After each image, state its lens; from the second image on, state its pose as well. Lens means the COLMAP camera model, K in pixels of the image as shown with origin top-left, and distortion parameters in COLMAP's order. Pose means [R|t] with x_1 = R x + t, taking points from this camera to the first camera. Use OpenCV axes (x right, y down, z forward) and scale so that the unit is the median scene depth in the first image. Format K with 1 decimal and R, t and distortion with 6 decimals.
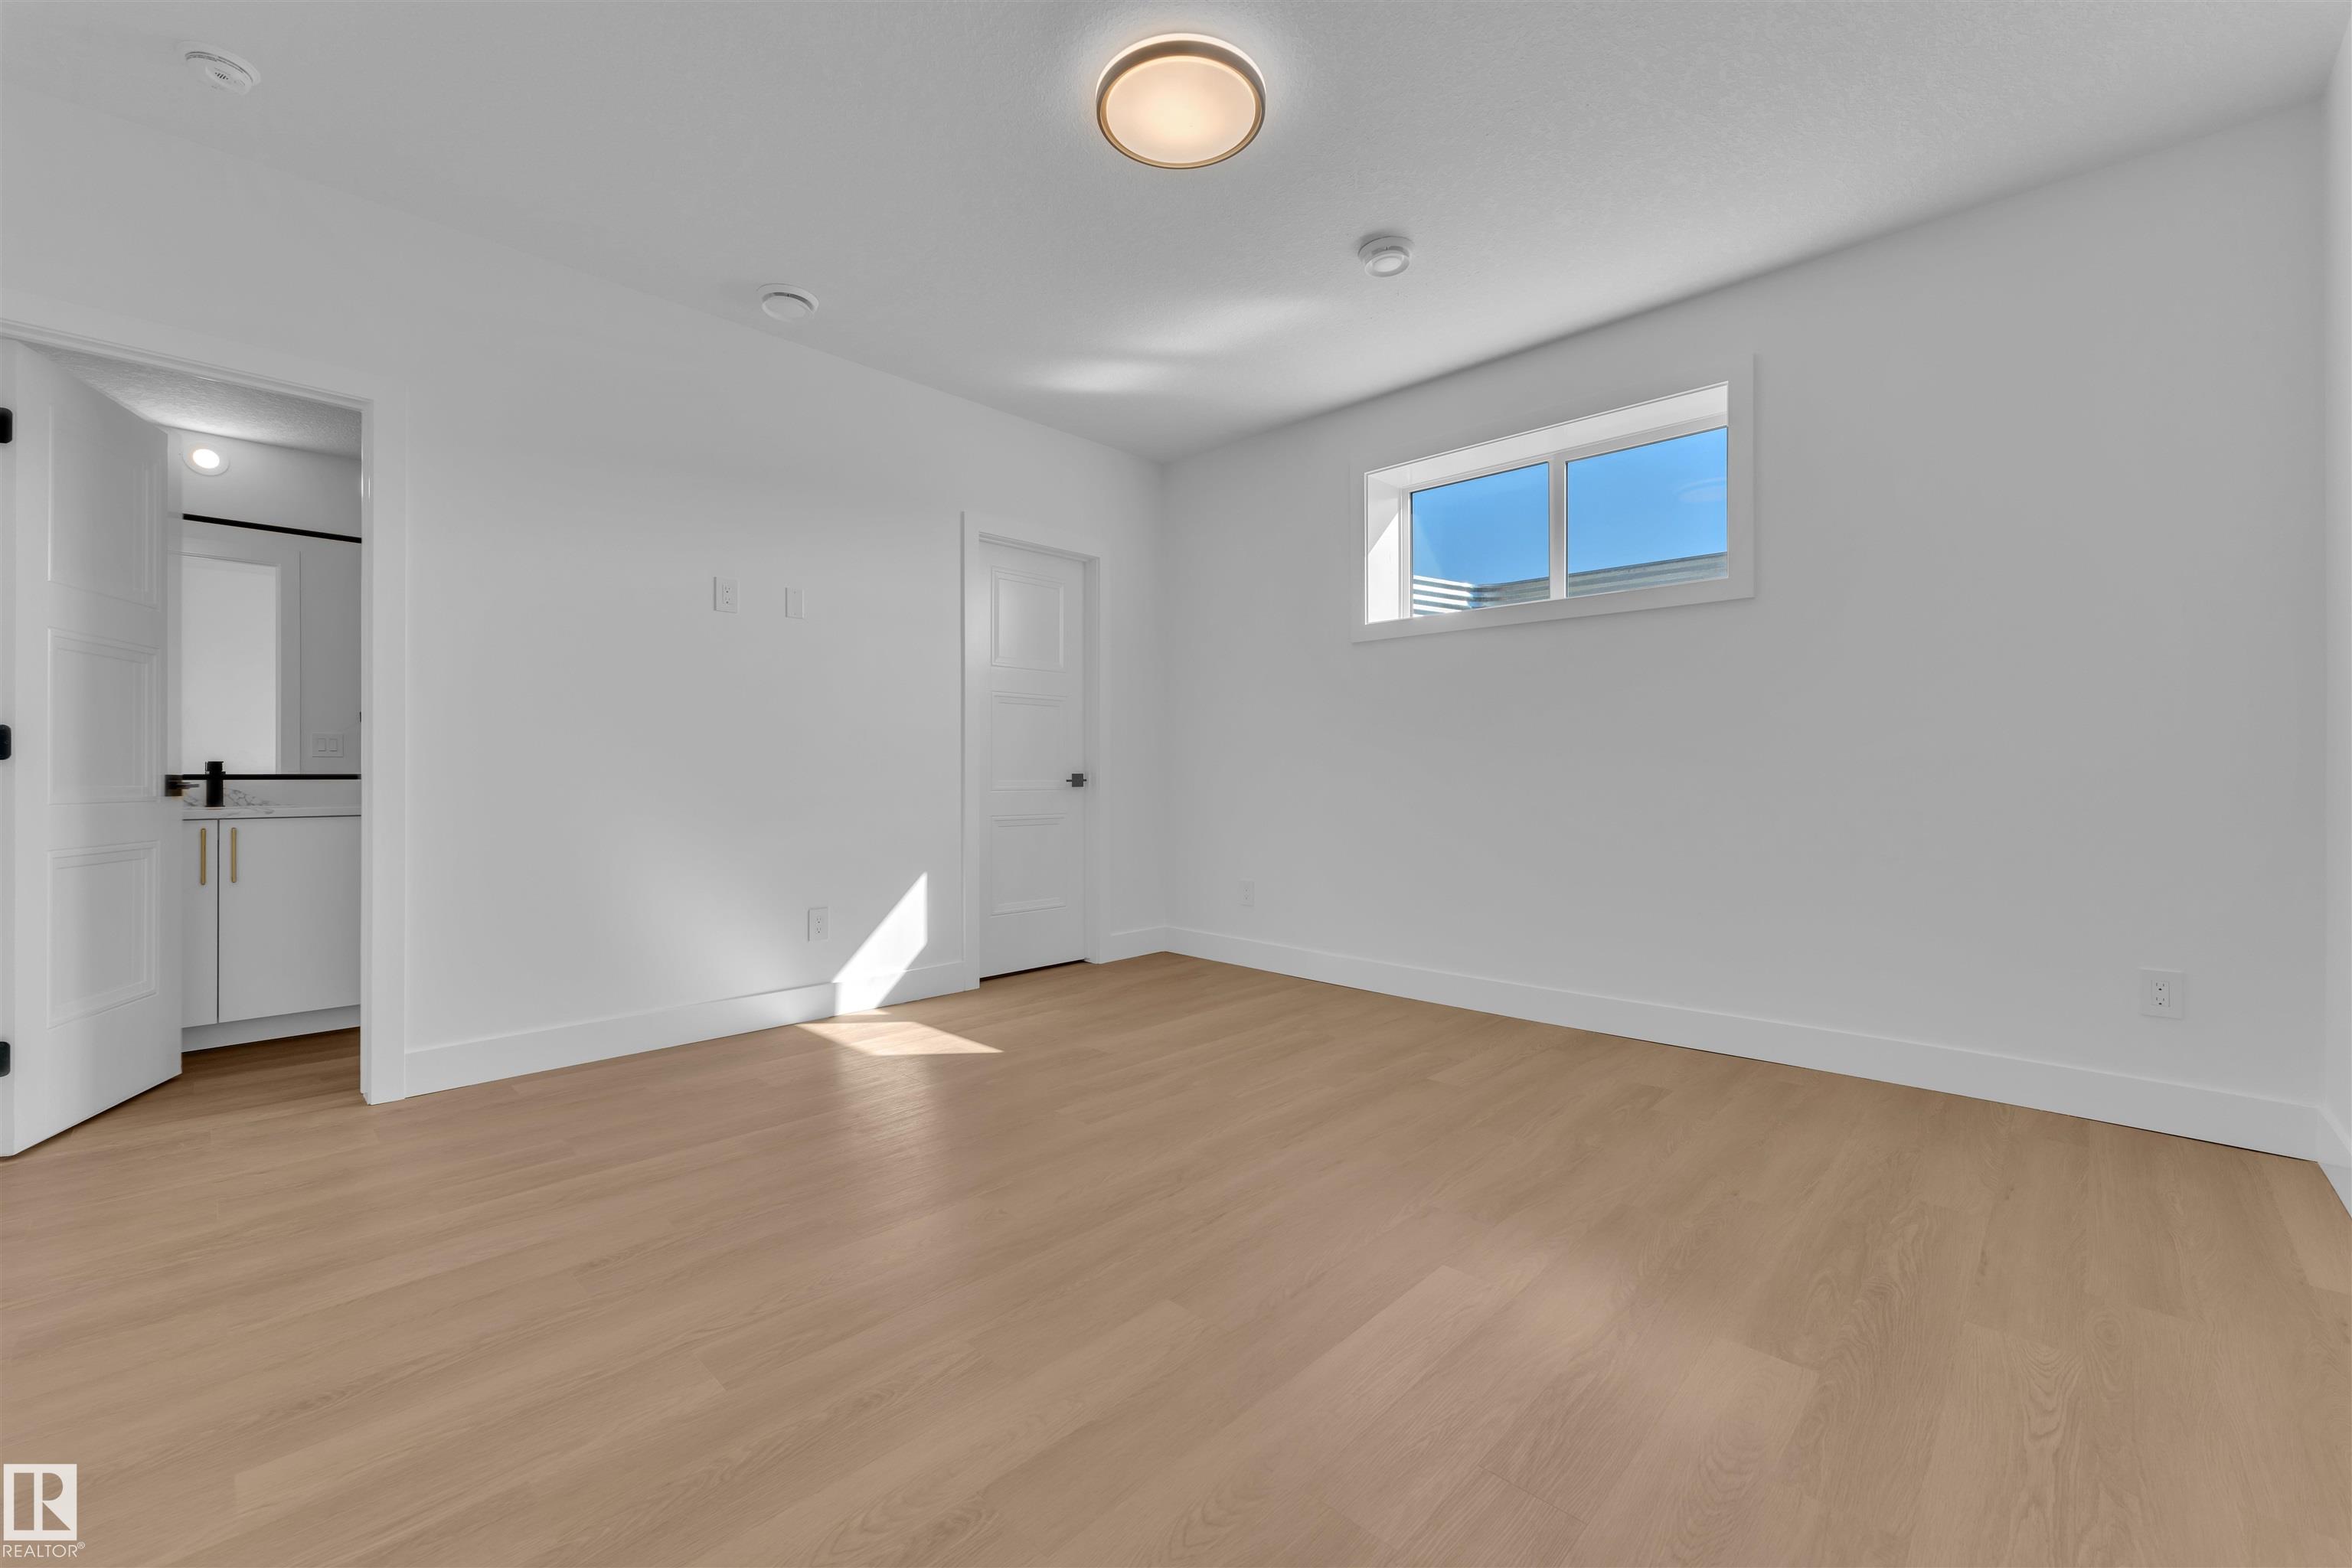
lens RADIAL K [[945.7, 0, 1171.0], [0, 945.7, 774.9], [0, 0, 1]] dist [0.000058, 0.000208]
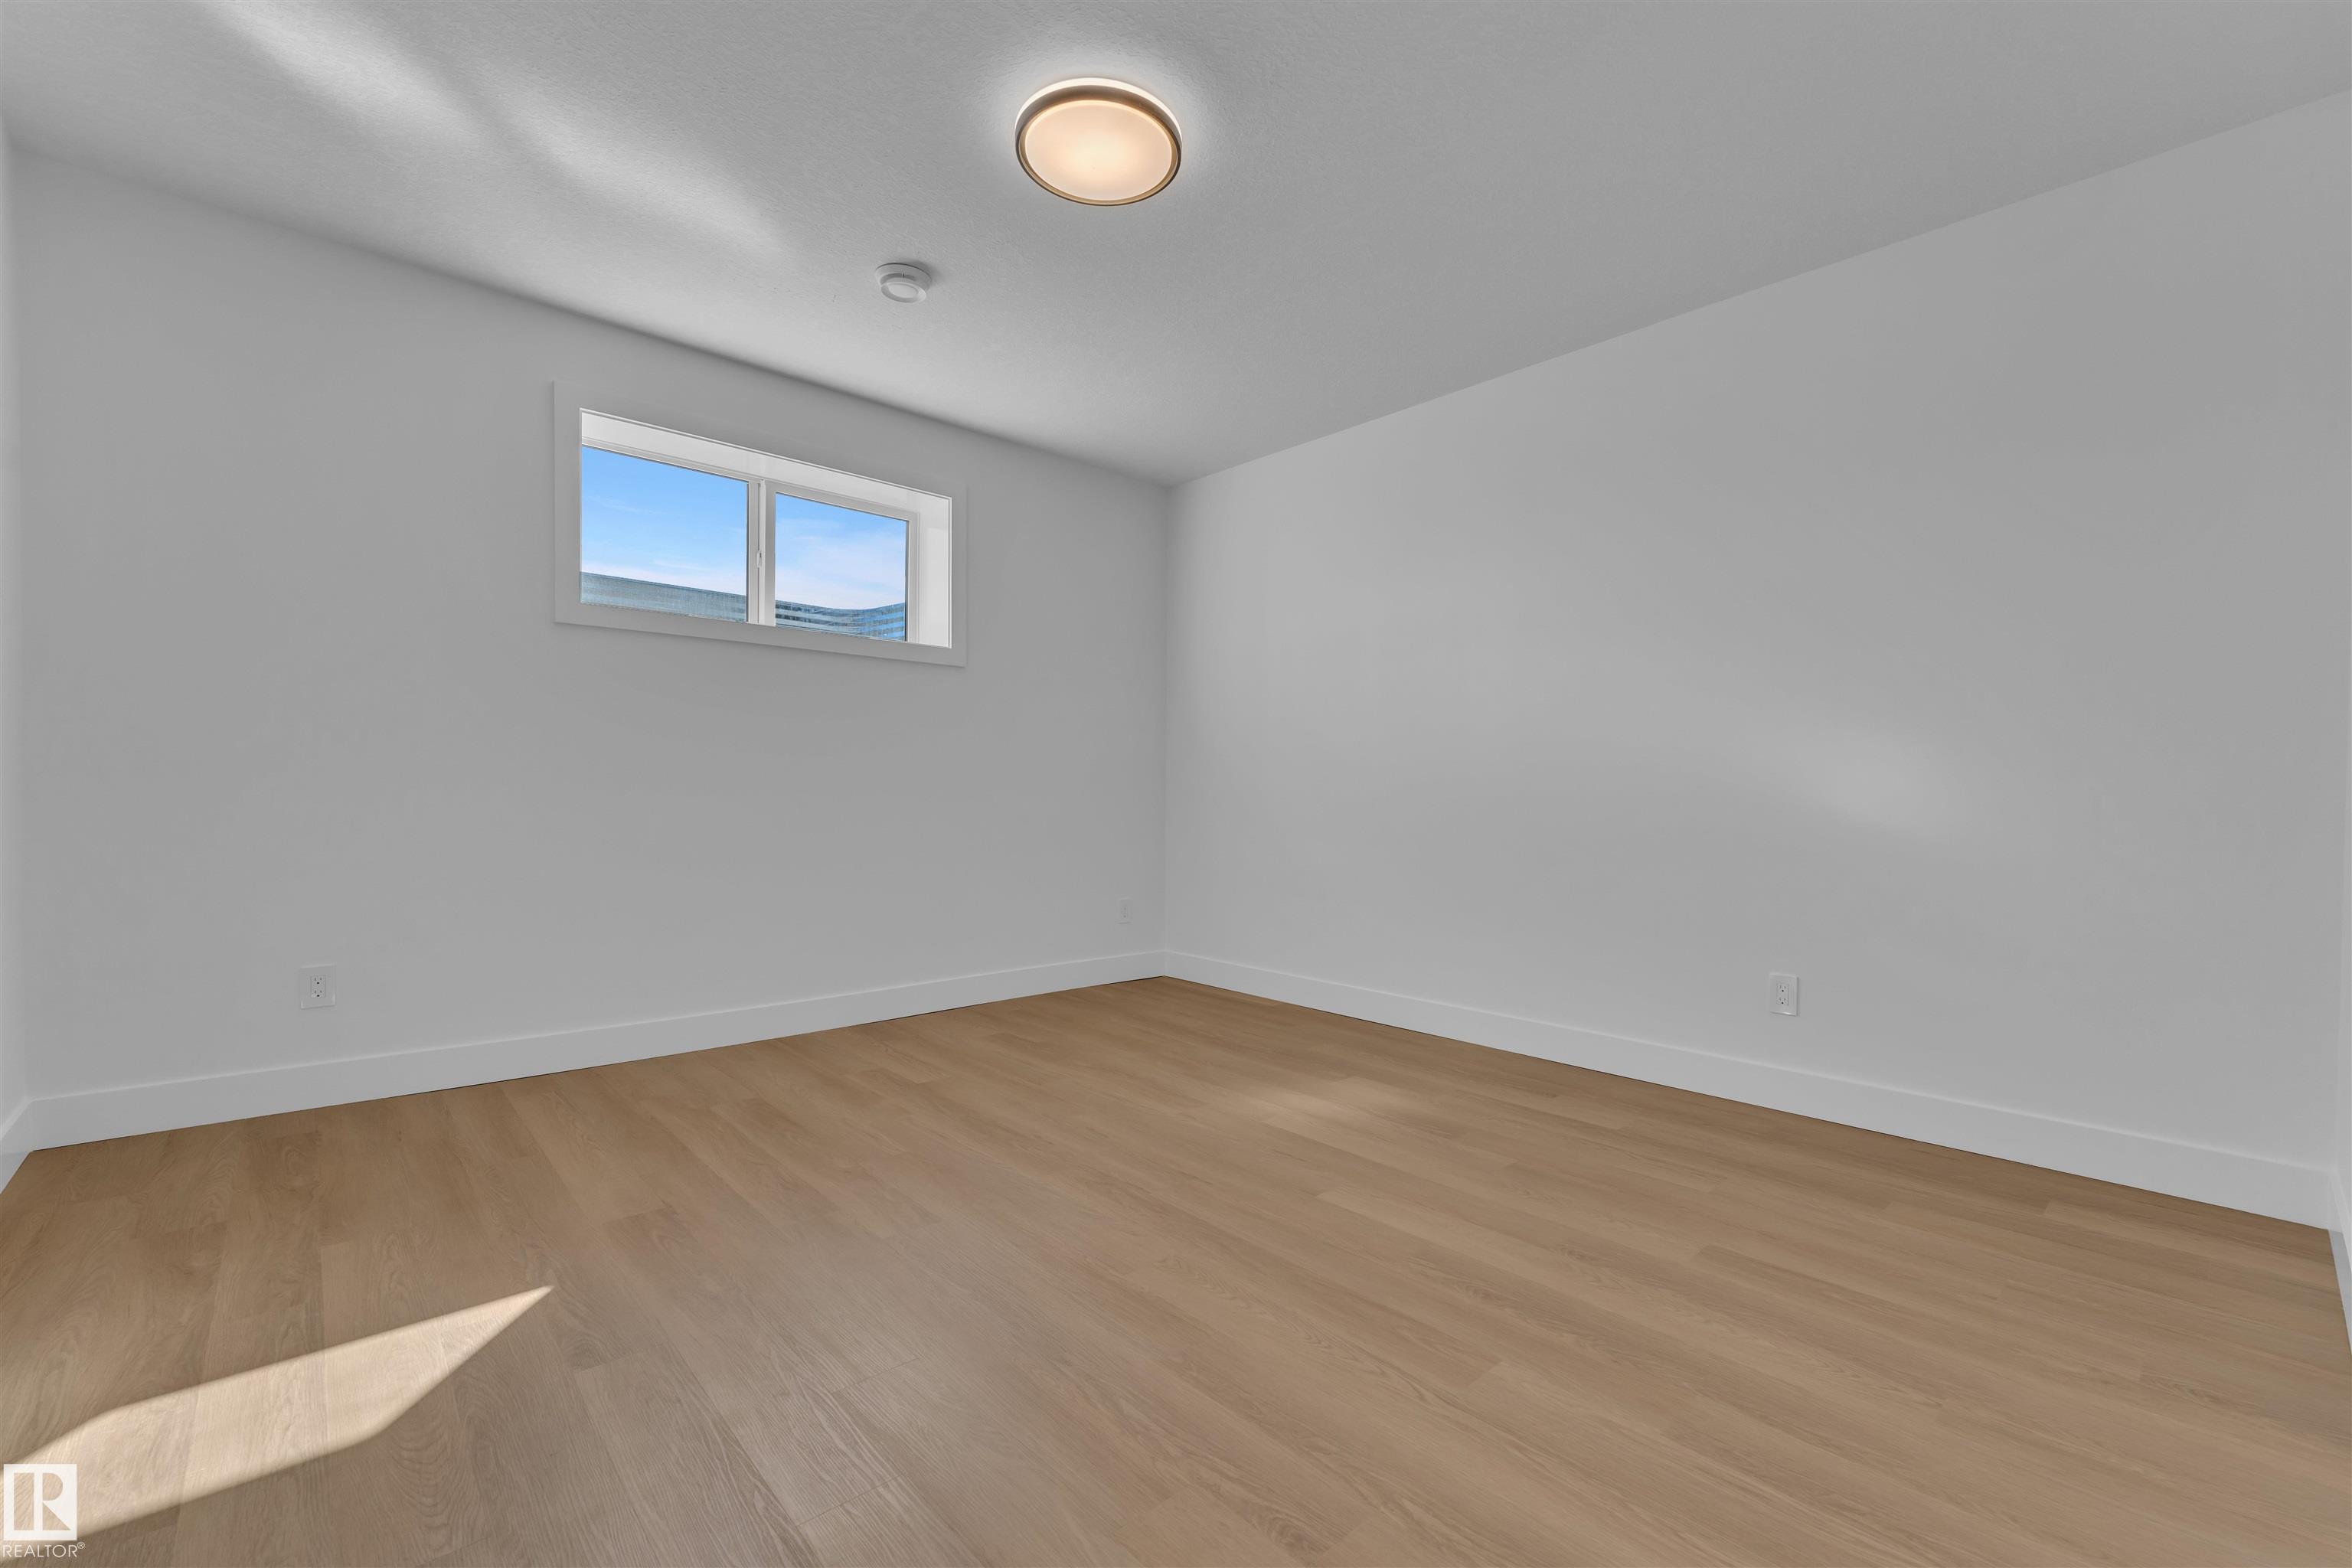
lens RADIAL K [[982.4, 0, 1176.0], [0, 982.4, 784.0], [0, 0, 1]] dist [-0.000213, -0.000055]
pose [[0.073712, 0.008780, 0.997241, -1.109740], [-0.000886, 0.999961, -0.008738, -0.006723], [-0.997279, -0.000239, 0.073717, 0.873439]]
